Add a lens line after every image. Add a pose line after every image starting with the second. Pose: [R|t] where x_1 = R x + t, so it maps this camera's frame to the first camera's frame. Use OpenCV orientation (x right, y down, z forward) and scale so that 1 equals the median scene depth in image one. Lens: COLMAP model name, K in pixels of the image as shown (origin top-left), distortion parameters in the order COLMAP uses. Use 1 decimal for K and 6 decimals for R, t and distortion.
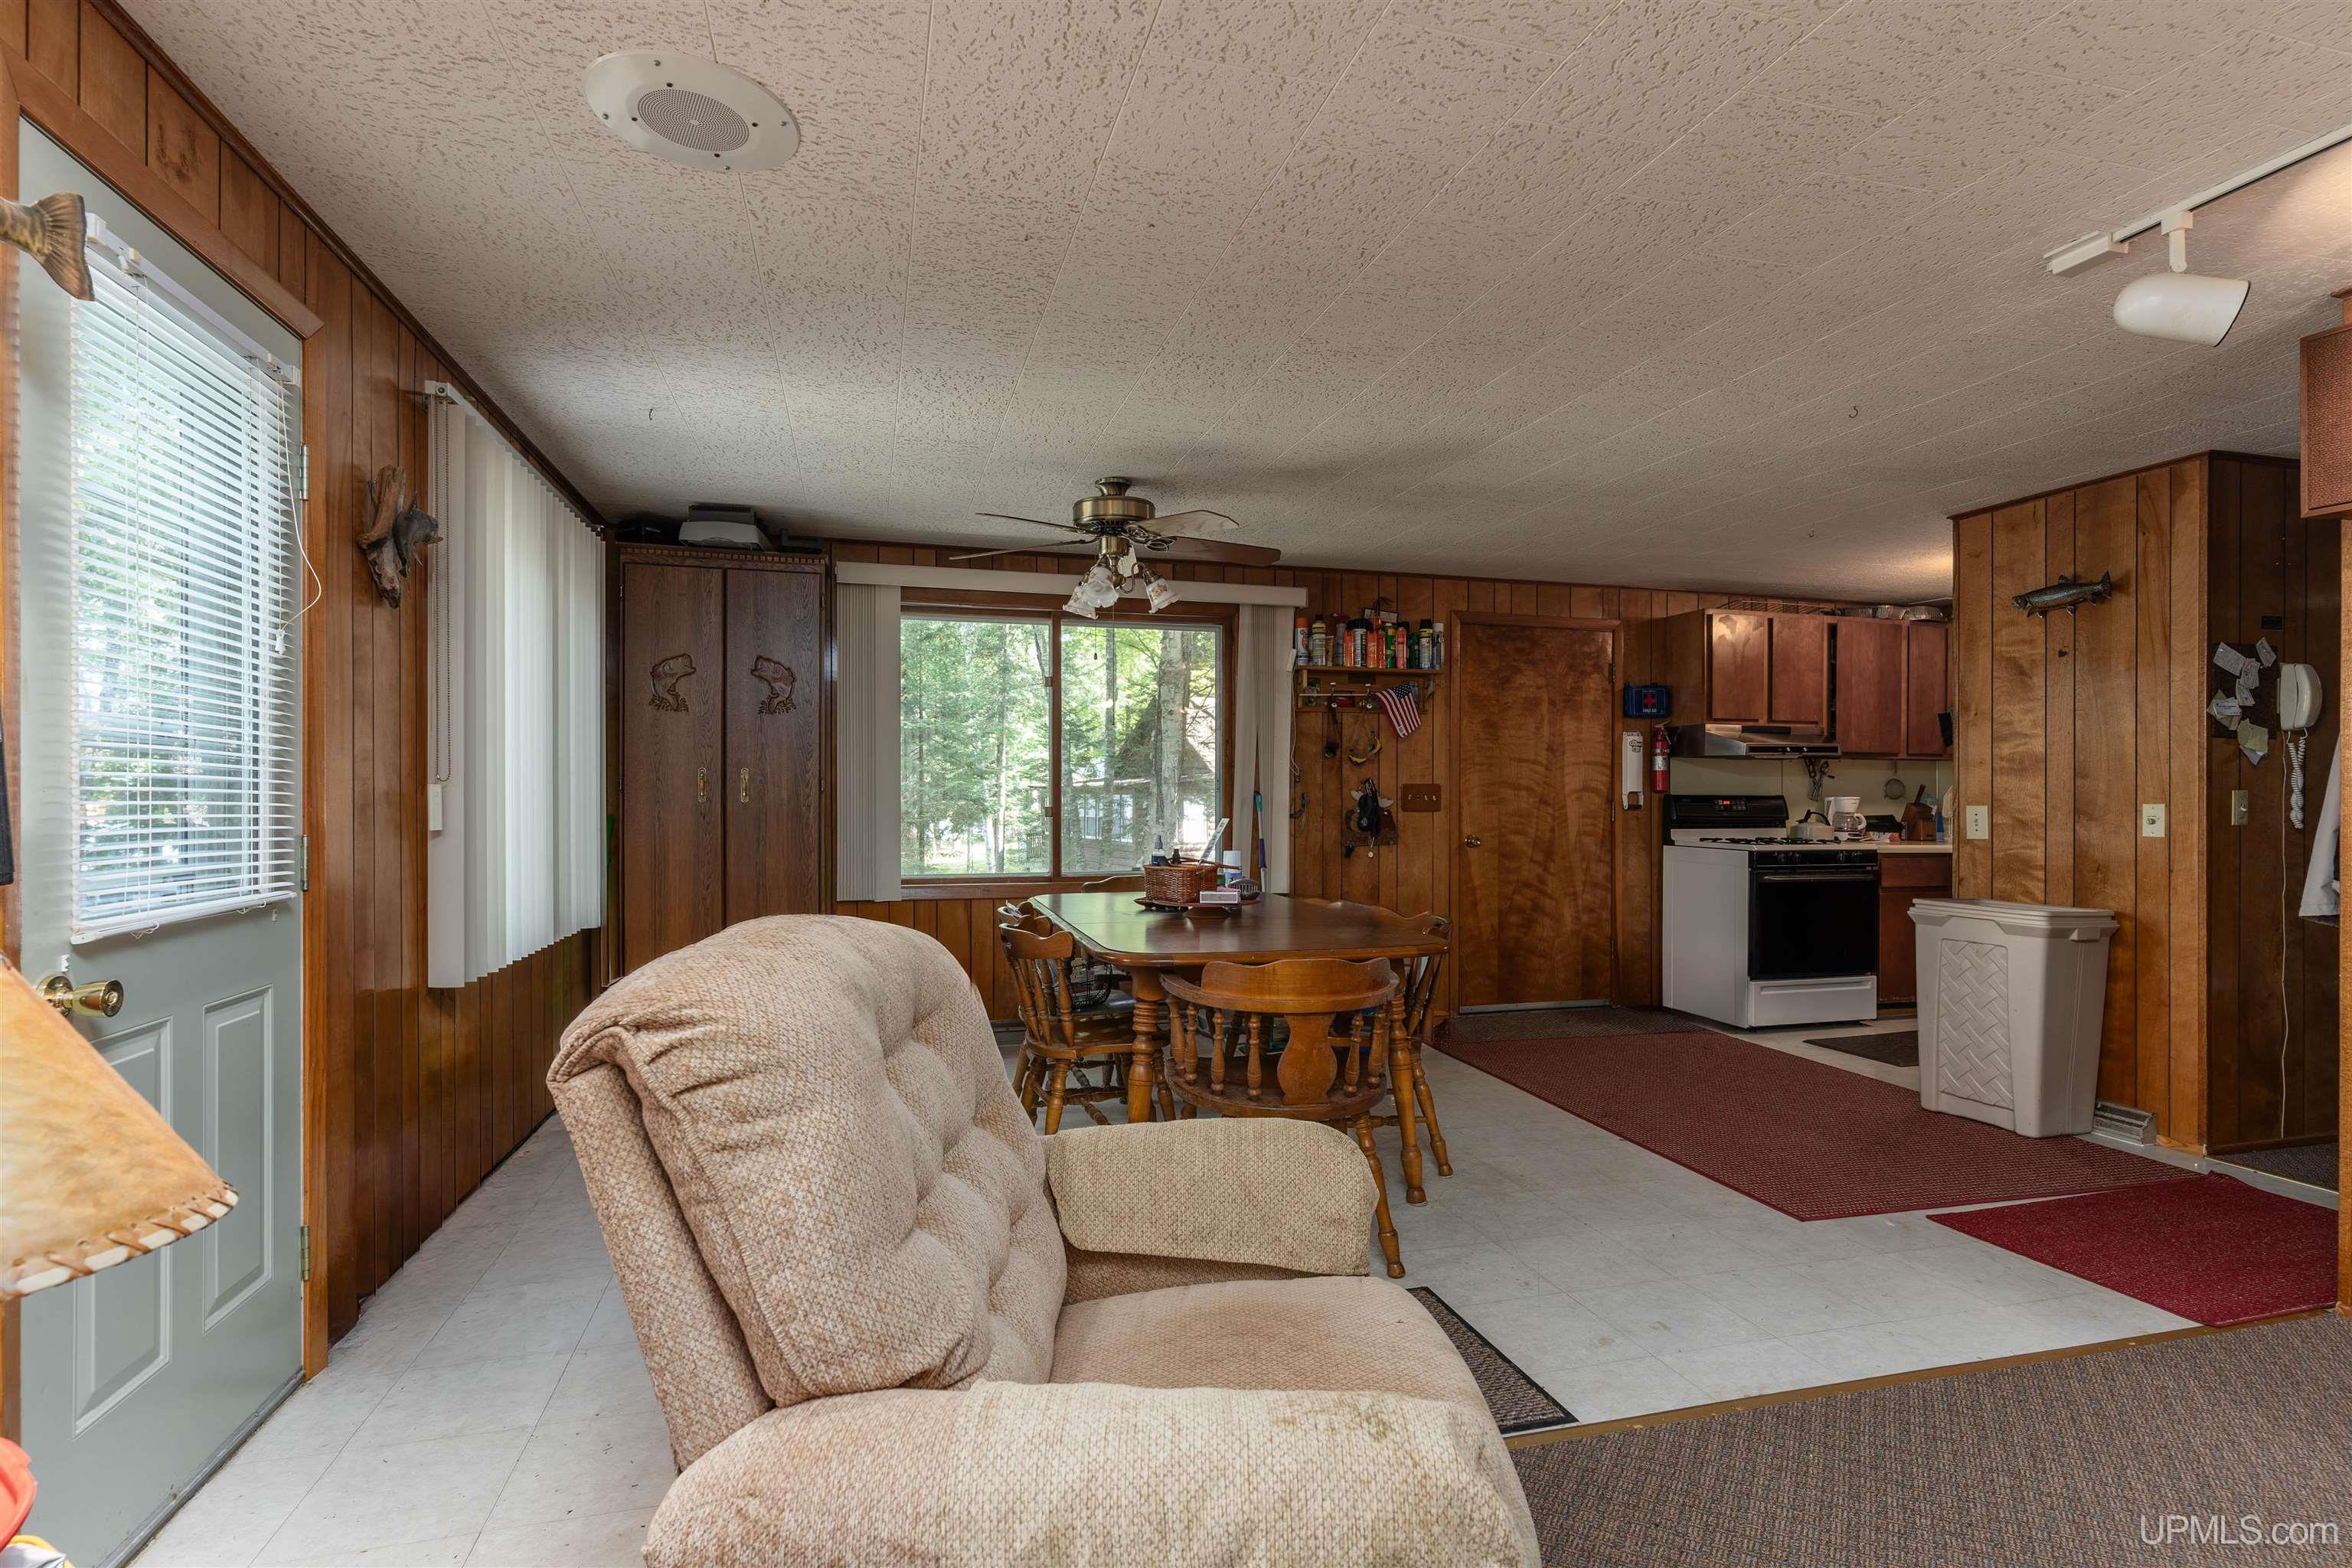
lens RADIAL K [[1125.7, 0, 1170.4], [0, 1125.7, 804.7], [0, 0, 1]] dist [-0.000206, 0.000595]
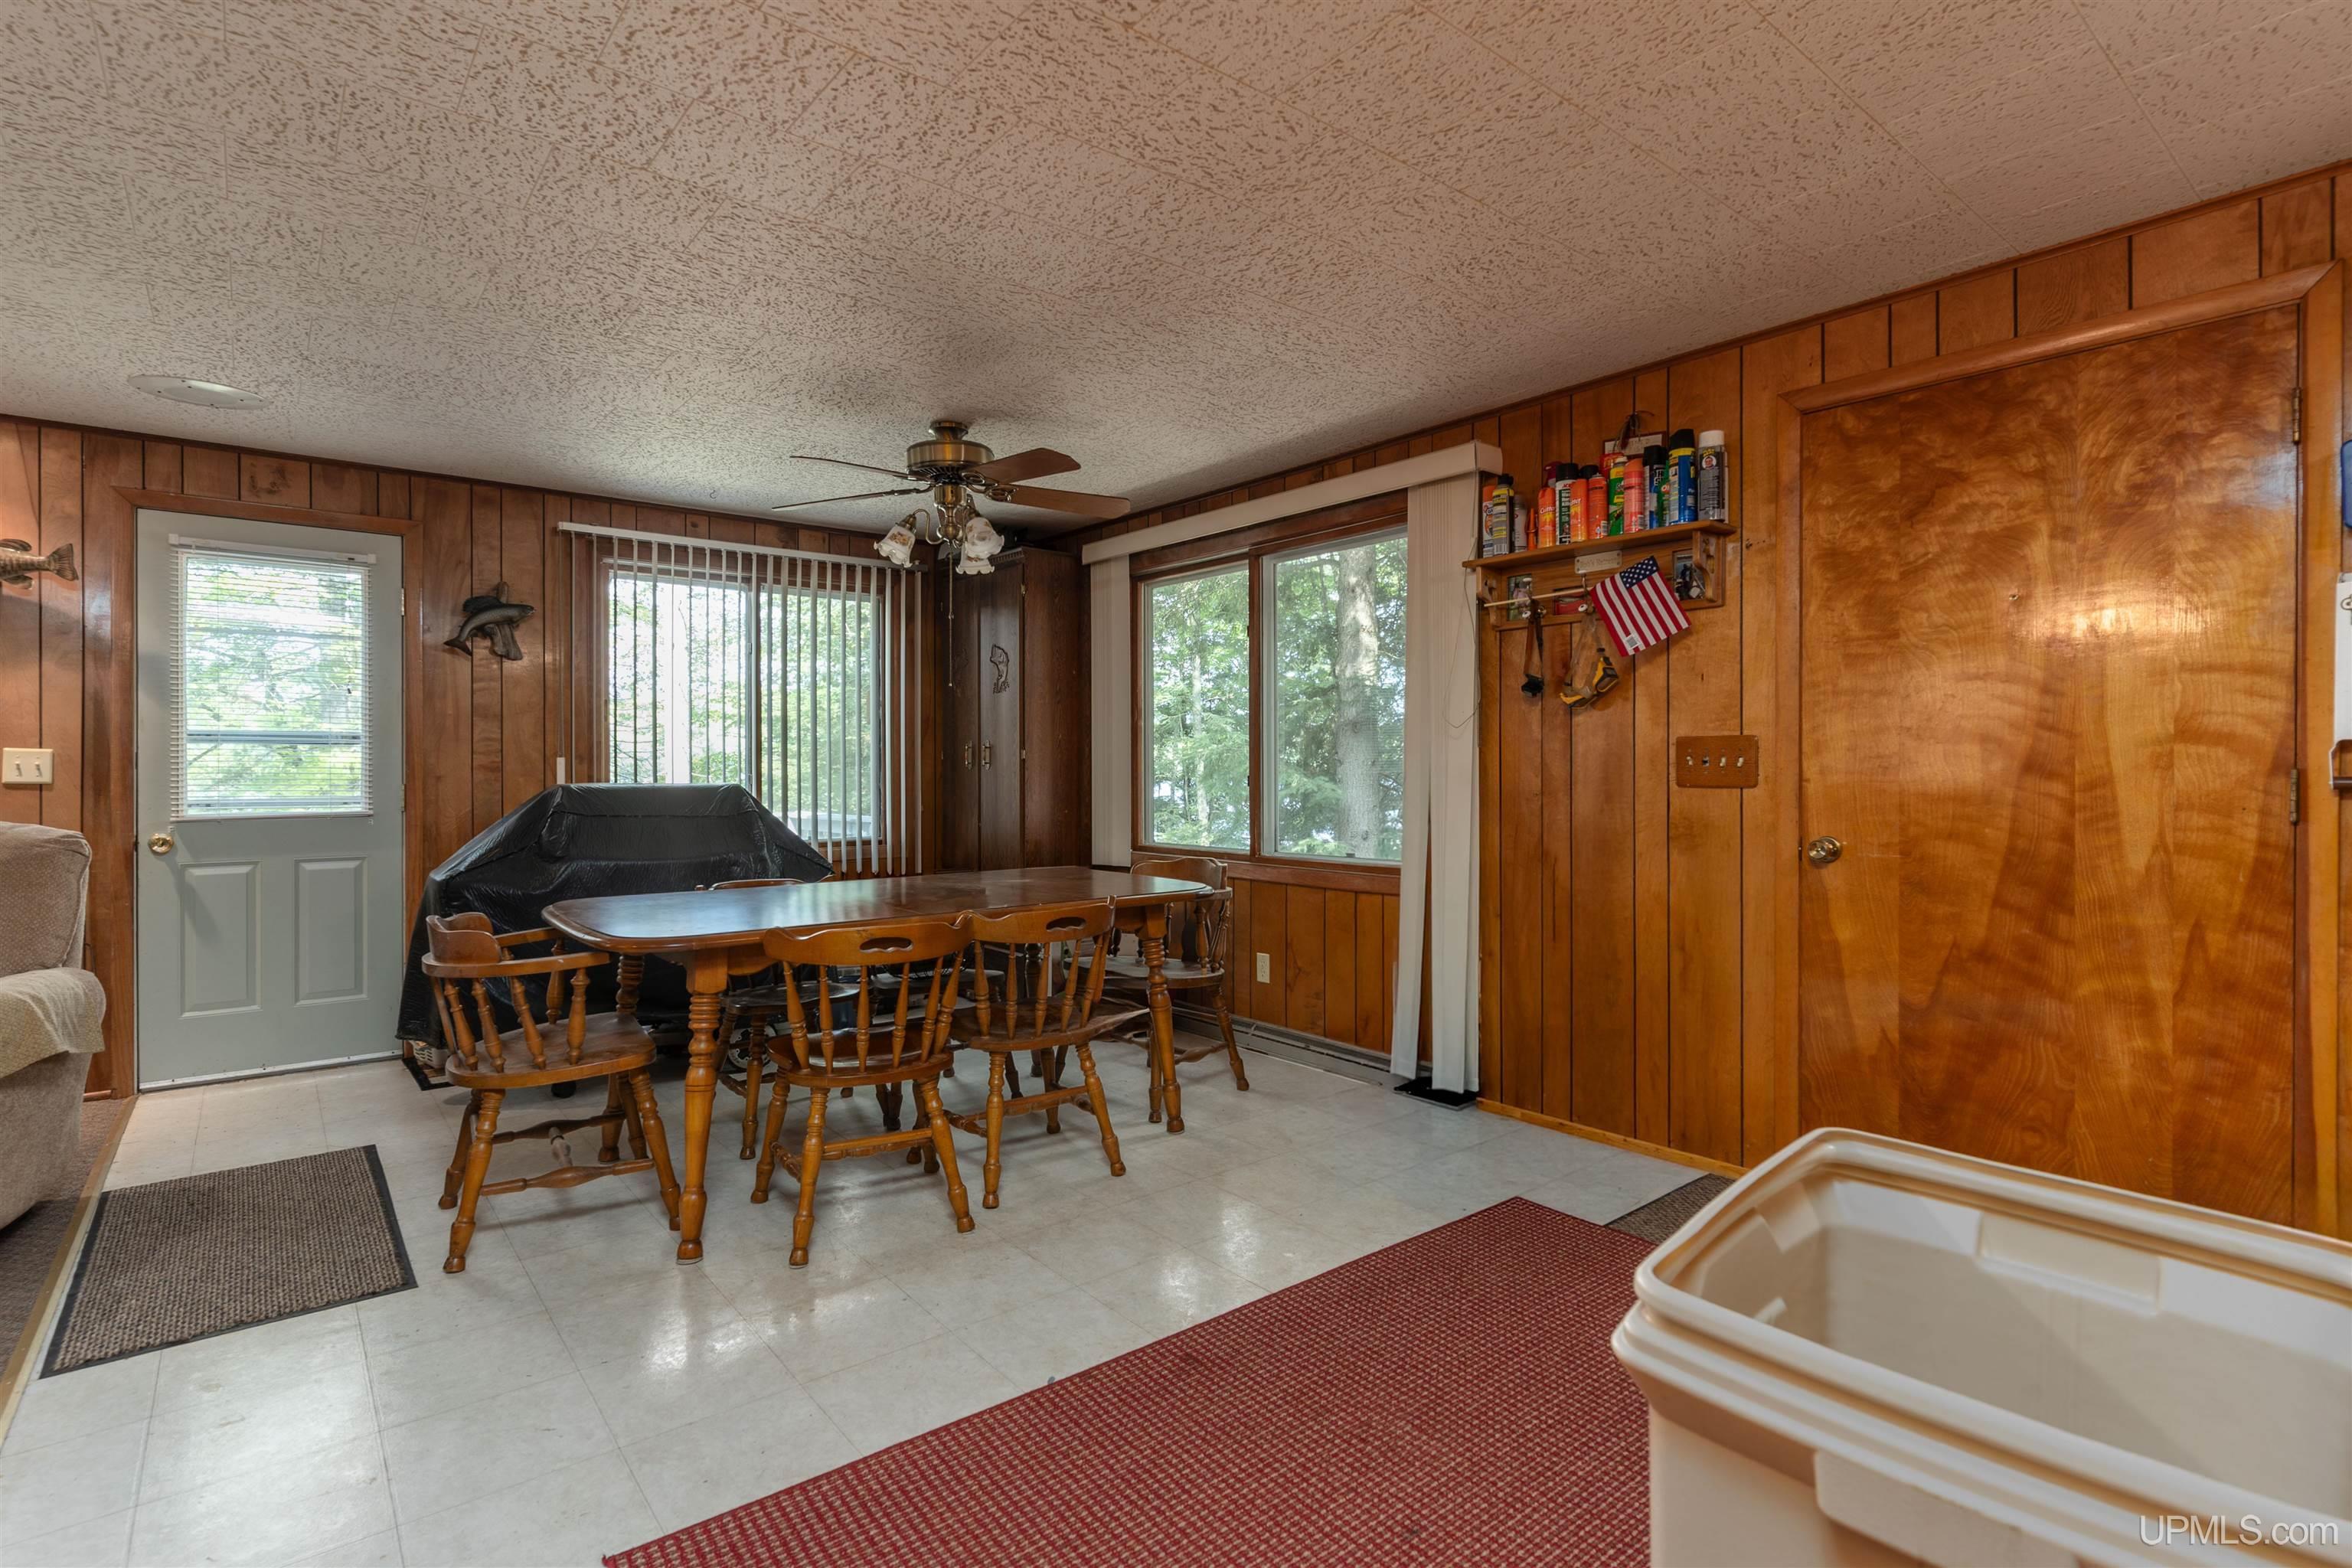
lens RADIAL K [[1125.7, 0, 1167.8], [0, 1125.7, 771.2], [0, 0, 1]] dist [-0.000206, 0.000595]
pose [[0.400550, 0.003647, -0.916267, 0.596556], [-0.000958, 0.999993, 0.003562, -0.003247], [0.916274, -0.000549, 0.400551, 0.531789]]
